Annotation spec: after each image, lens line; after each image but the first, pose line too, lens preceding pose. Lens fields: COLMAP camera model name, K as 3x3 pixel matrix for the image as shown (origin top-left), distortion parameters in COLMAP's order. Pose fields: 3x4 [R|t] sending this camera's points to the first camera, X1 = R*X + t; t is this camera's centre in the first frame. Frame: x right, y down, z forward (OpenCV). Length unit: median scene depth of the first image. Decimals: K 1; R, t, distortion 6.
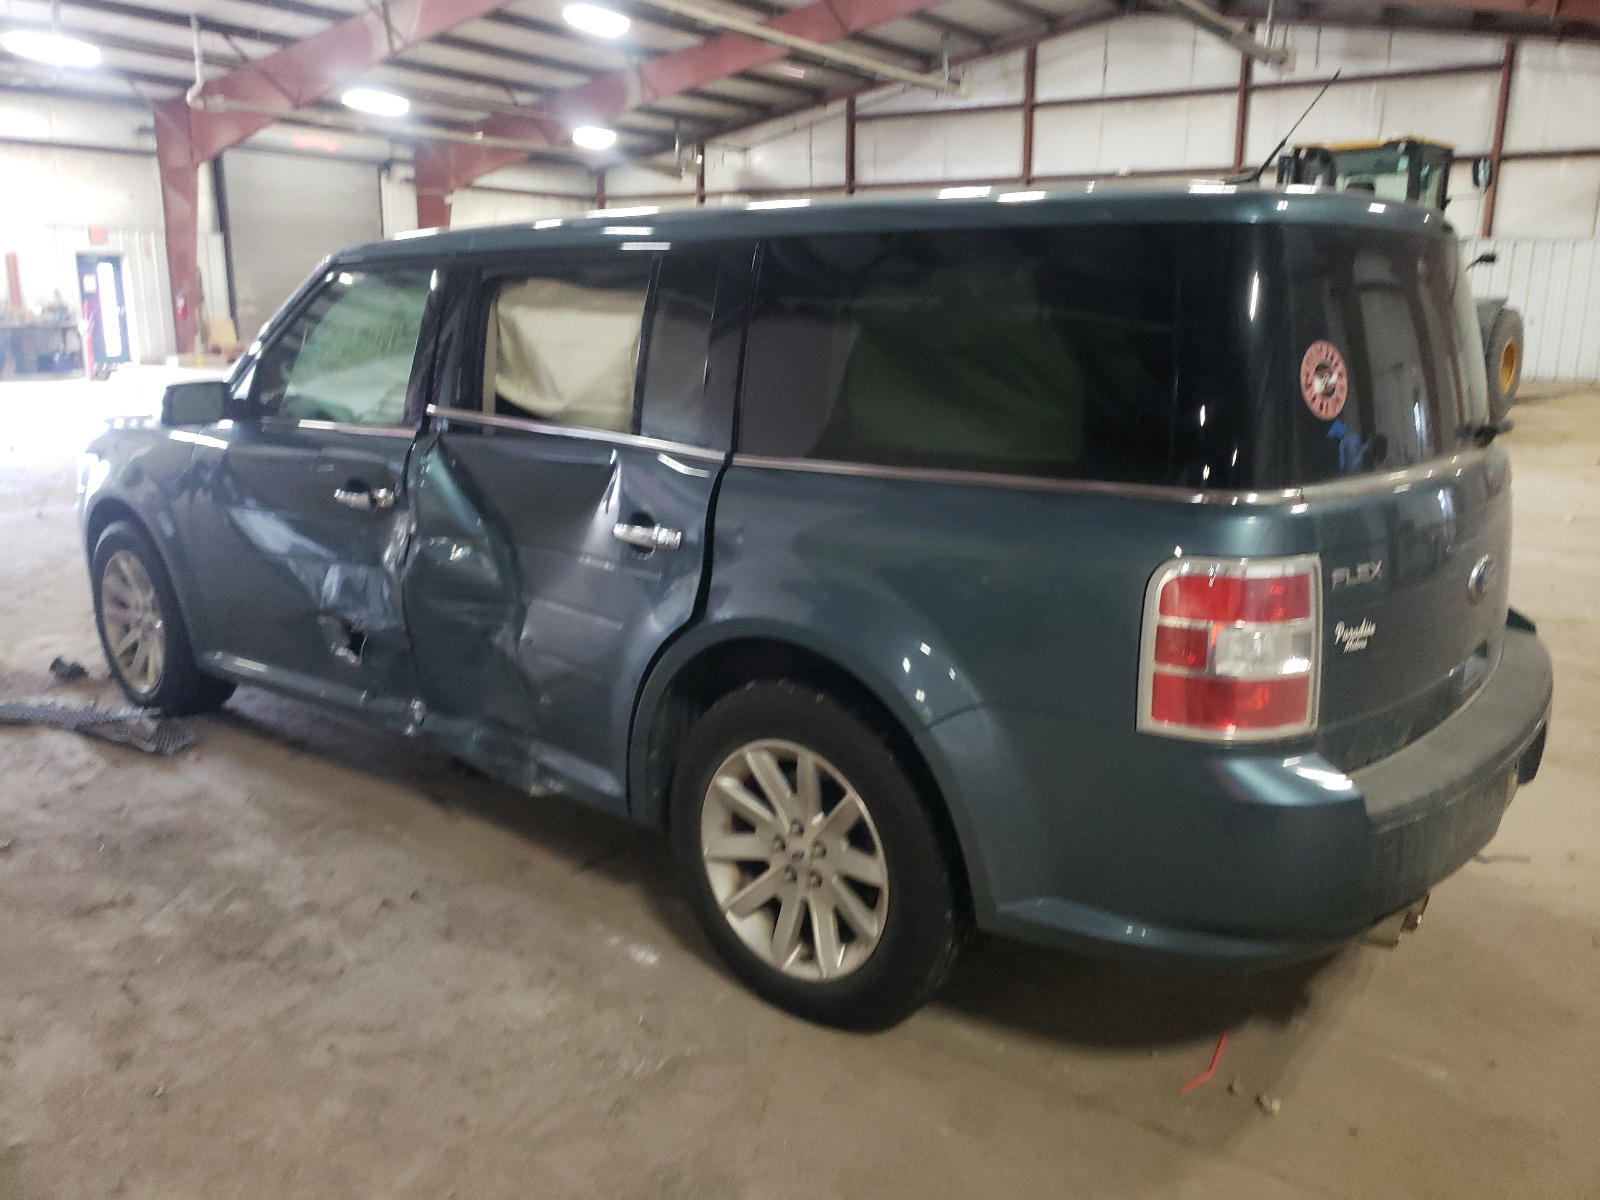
lens RADIAL K [[1217.2, 0, 800.0], [0, 1217.2, 600.0], [0, 0, 1]] dist [0.012599, -0.006948]
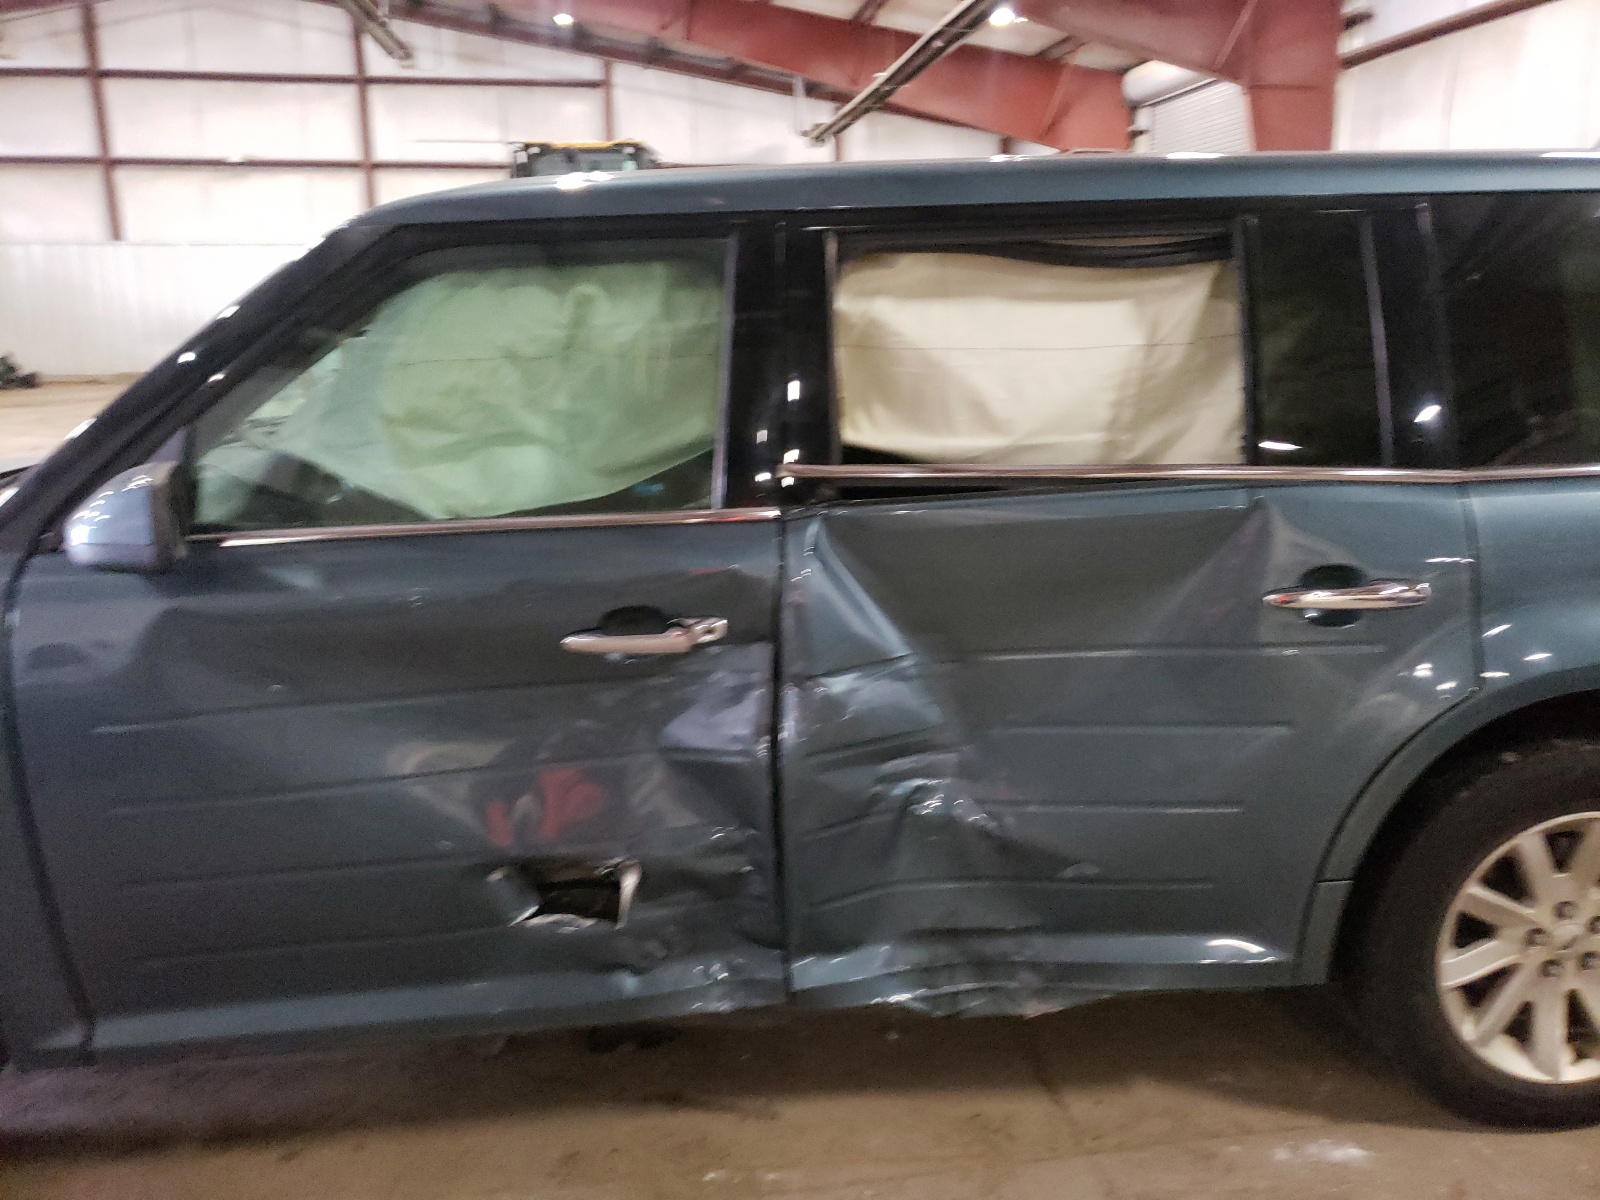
lens RADIAL K [[1217.2, 0, 800.0], [0, 1217.2, 600.0], [0, 0, 1]] dist [0.012599, -0.006948]
pose [[0.733643, -0.174786, 0.656671, -0.597709], [0.173897, 0.982467, 0.067222, -0.112329], [-0.656907, 0.064877, 0.751175, 0.465670]]
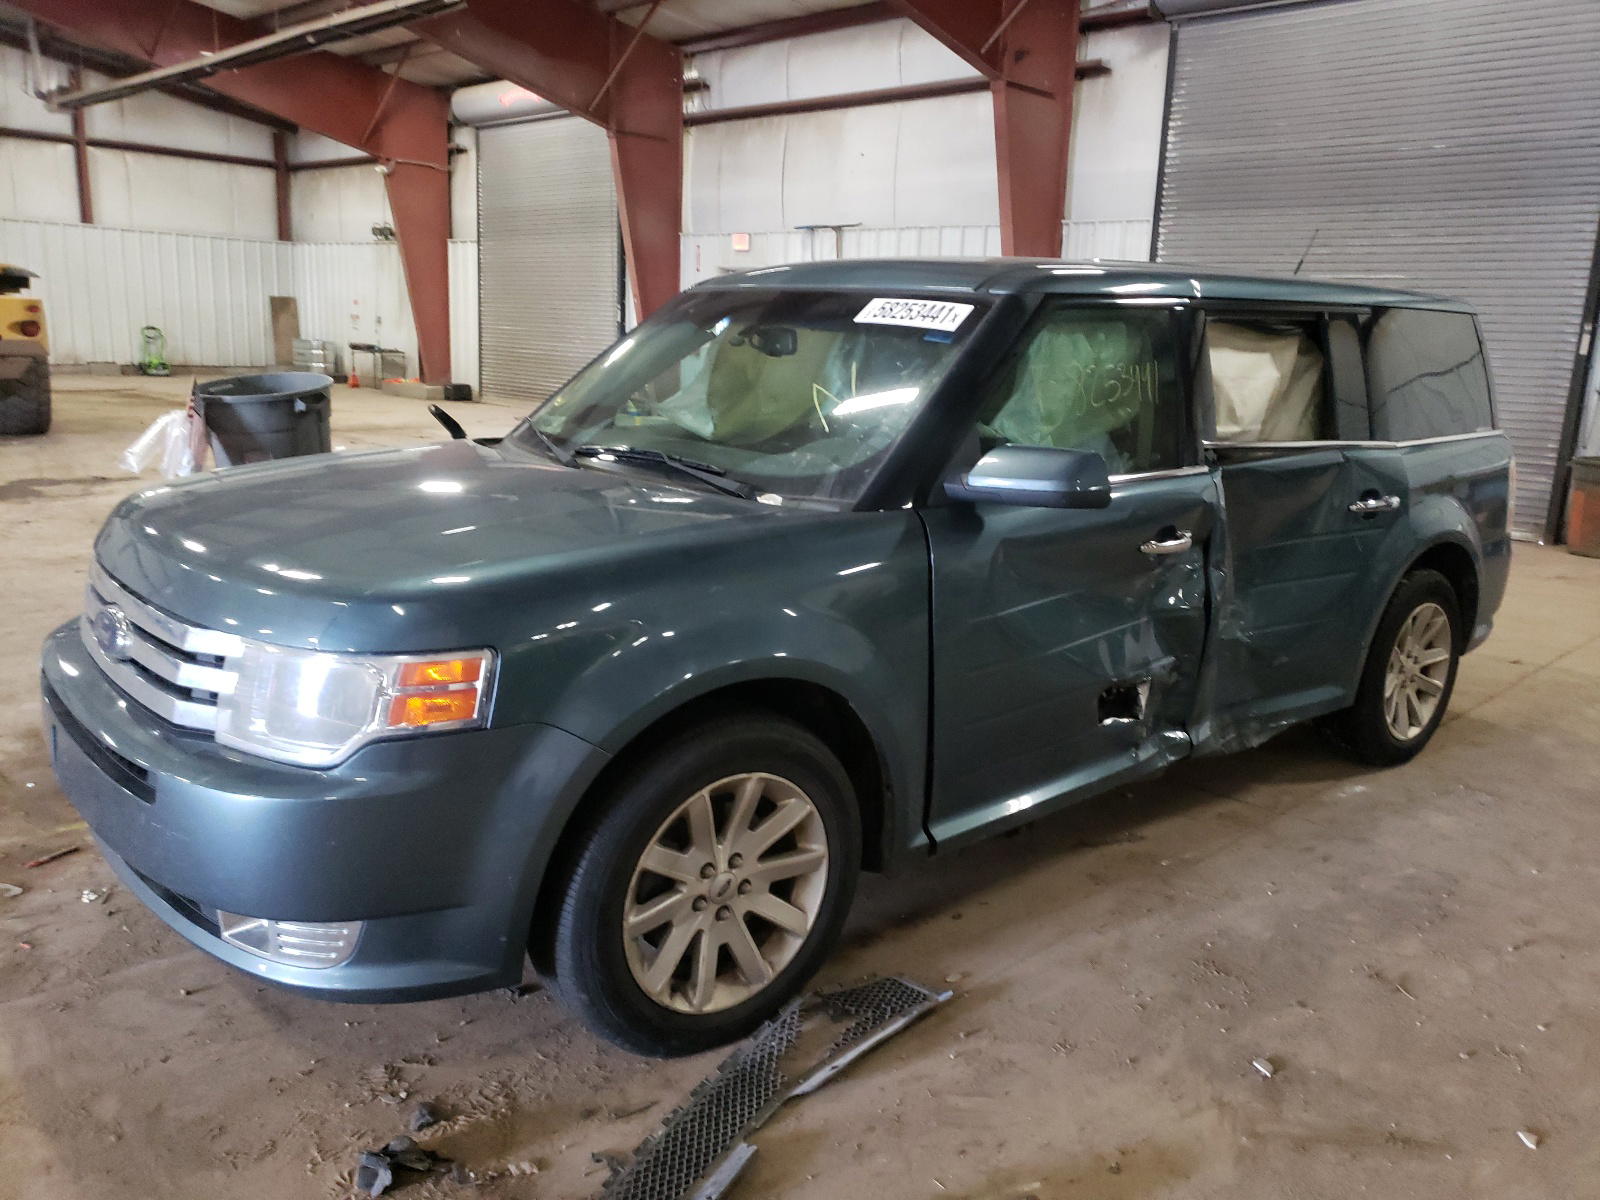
lens RADIAL K [[1295.1, 0, 713.4], [0, 1295.1, 645.3], [0, 0, 1]] dist [-0.002860, -0.008825]
pose [[0.203158, -0.235675, 0.950360, -1.289864], [0.189196, 0.961758, 0.198057, -0.249815], [-0.960693, 0.139567, 0.239978, 0.997806]]
